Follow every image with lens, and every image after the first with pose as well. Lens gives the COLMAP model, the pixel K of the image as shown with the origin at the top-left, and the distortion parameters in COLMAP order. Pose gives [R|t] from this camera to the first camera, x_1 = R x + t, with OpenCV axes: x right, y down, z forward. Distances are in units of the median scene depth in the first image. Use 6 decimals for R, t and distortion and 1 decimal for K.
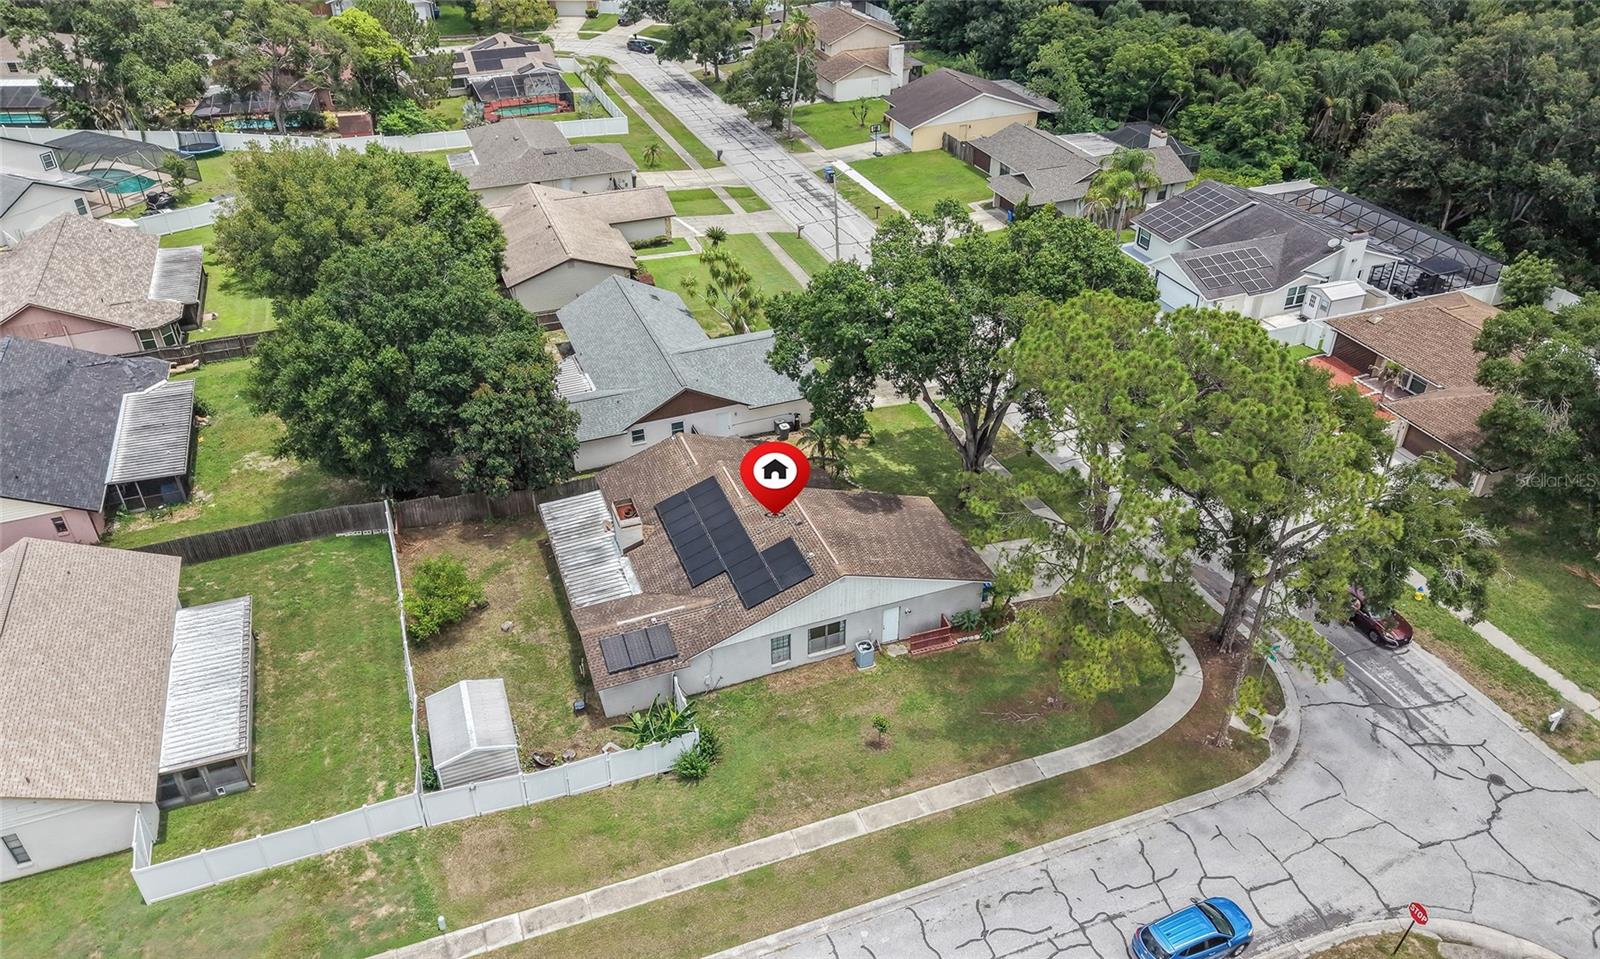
lens RADIAL K [[1143.1, 0, 800.0], [0, 1143.1, 479.5], [0, 0, 1]] dist [0.025882, -0.028708]
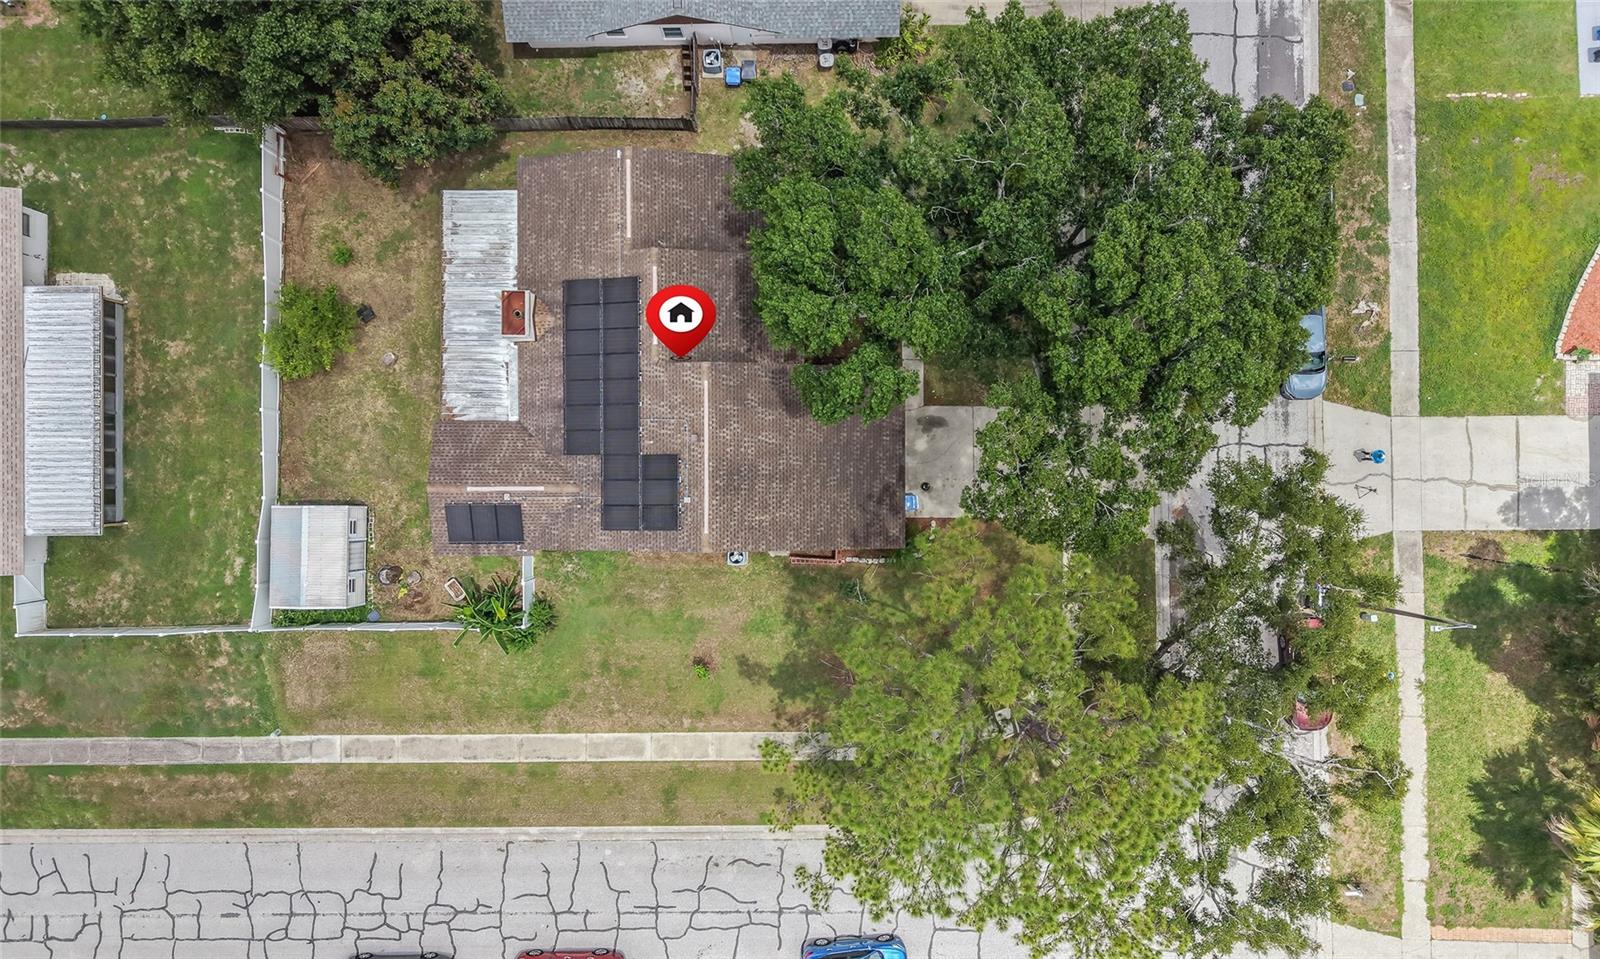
lens RADIAL K [[1153.4, 0, 799.2], [0, 1153.4, 480.6], [0, 0, 1]] dist [0.010381, -0.006983]
pose [[0.934199, 0.356607, -0.010213, 0.079057], [-0.187024, 0.513922, 0.837201, -0.578330], [0.303801, -0.780202, 0.546800, 0.475487]]
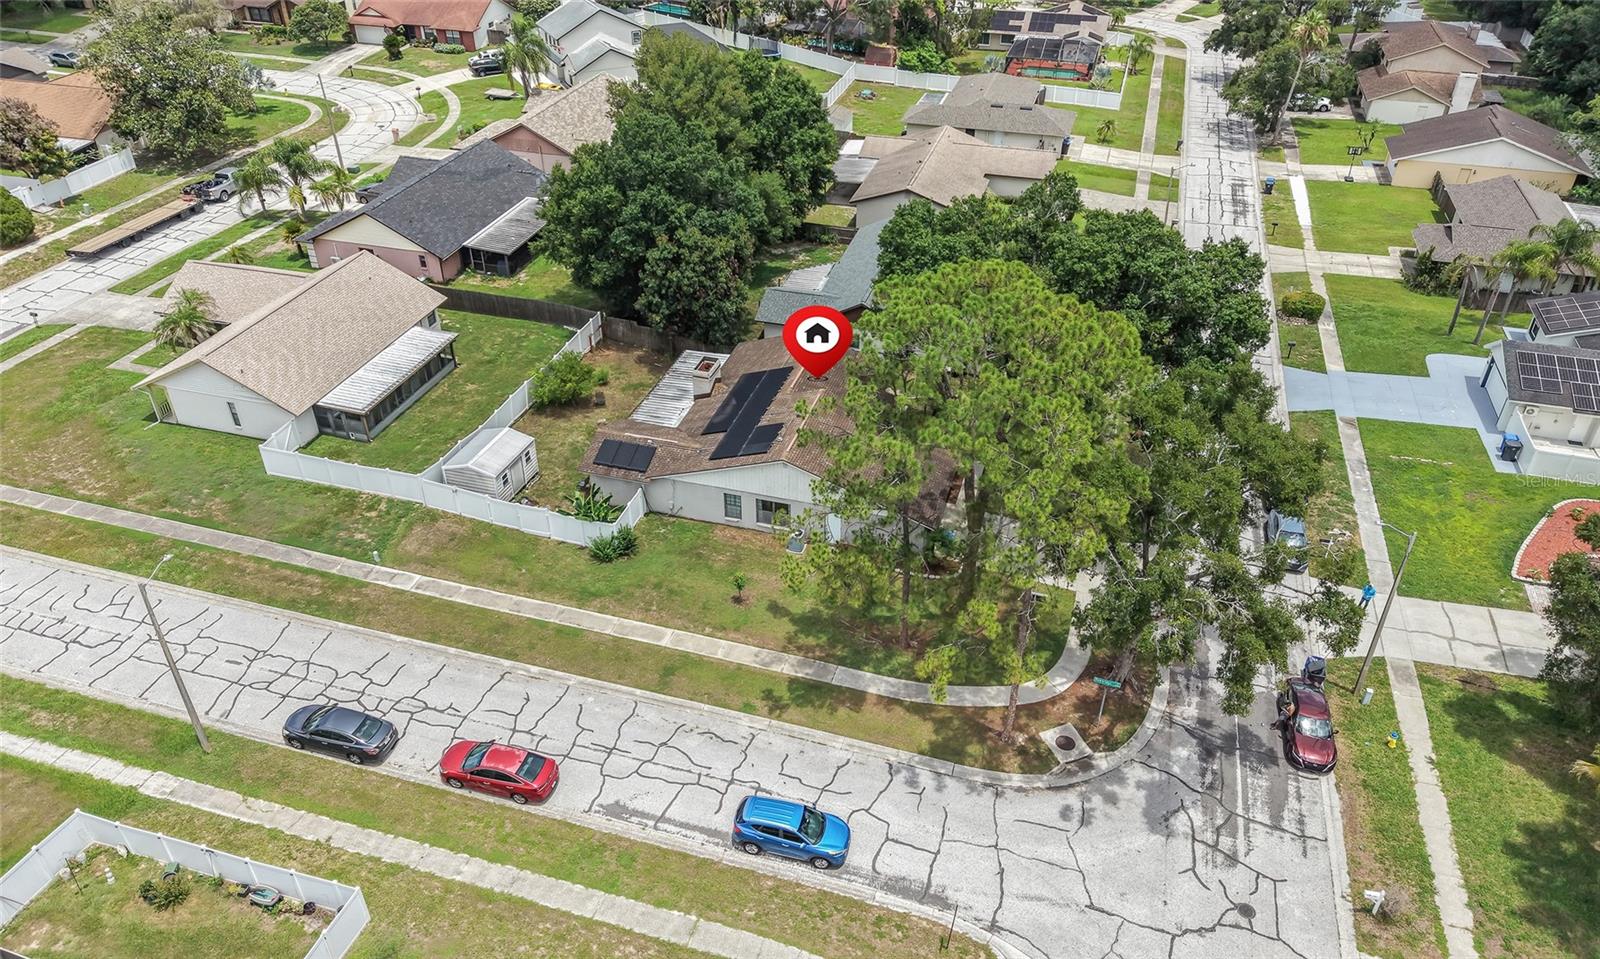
lens RADIAL K [[1143.1, 0, 800.0], [0, 1143.1, 479.5], [0, 0, 1]] dist [0.025882, -0.028708]
pose [[0.792780, 0.347792, -0.500541, 0.515713], [-0.341438, 0.933683, 0.107967, -0.020979], [0.504896, 0.085310, 0.858954, 0.030191]]
